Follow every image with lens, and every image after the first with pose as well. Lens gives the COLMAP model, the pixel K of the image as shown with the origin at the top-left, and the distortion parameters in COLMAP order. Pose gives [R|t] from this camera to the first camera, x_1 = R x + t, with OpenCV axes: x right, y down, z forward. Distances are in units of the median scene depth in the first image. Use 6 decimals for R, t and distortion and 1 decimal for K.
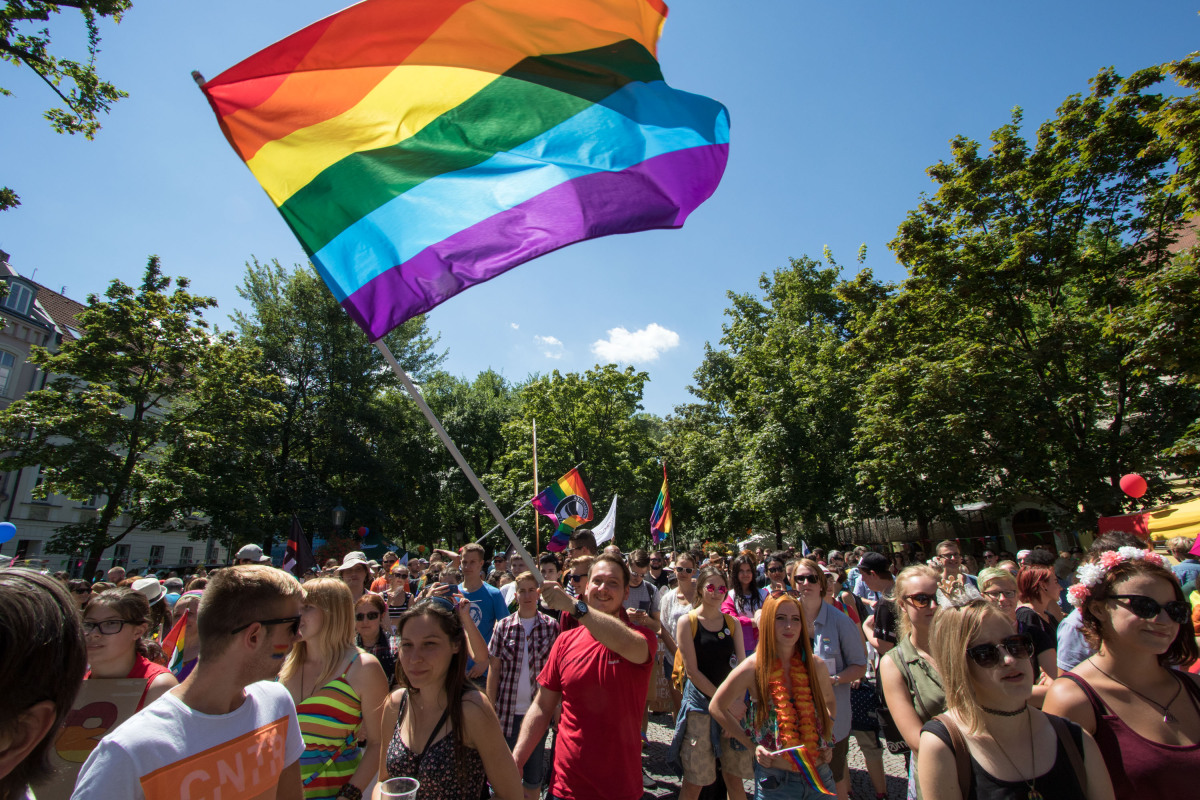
lens RADIAL K [[546.7, 0, 600.0], [0, 546.7, 400.0], [0, 0, 1]] dist [-0.003417, -0.000752]
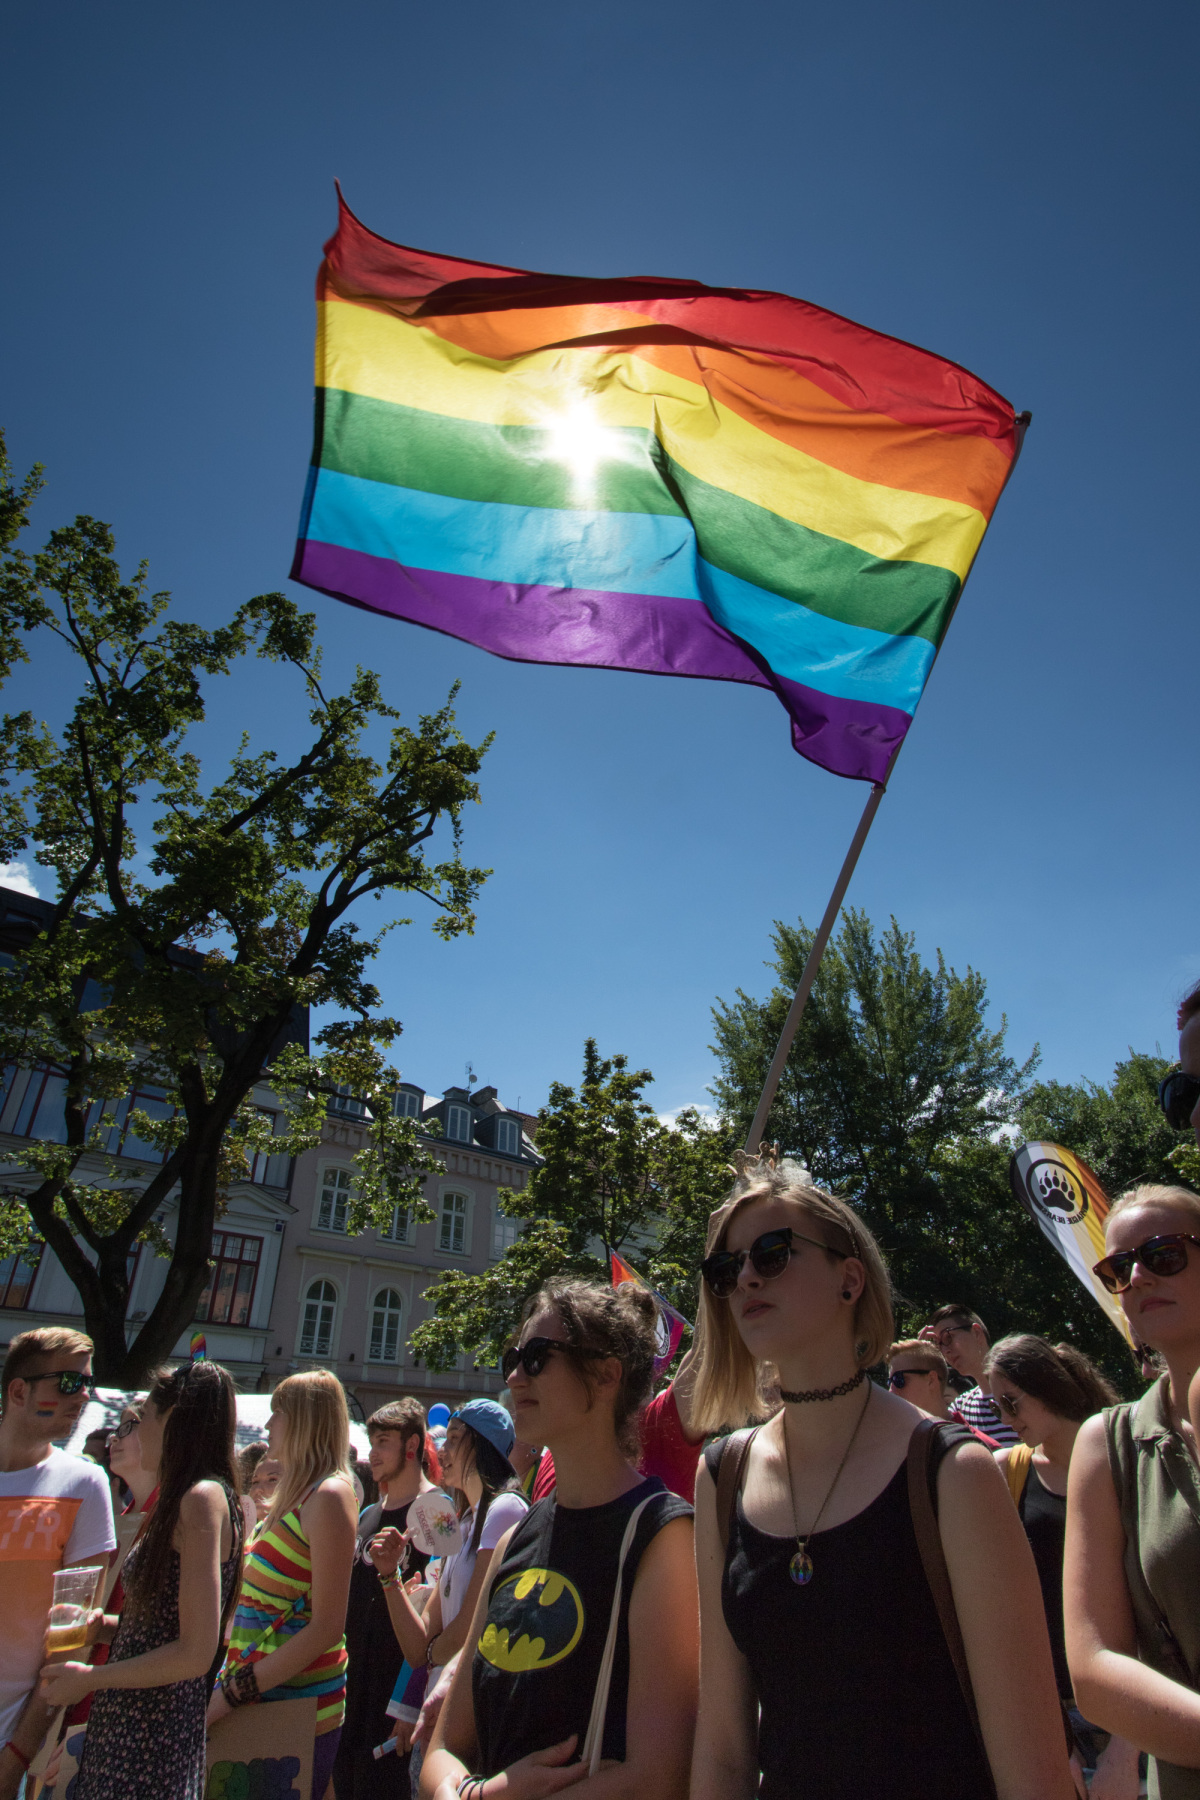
lens RADIAL K [[947.0, 0, 600.0], [0, 947.0, 900.0], [0, 0, 1]] dist [-0.001034, -0.000787]
pose [[0.686177, -0.395180, -0.610733, 0.124680], [0.214242, 0.912118, -0.349487, 0.038342], [0.695171, 0.108965, 0.710538, 0.036737]]
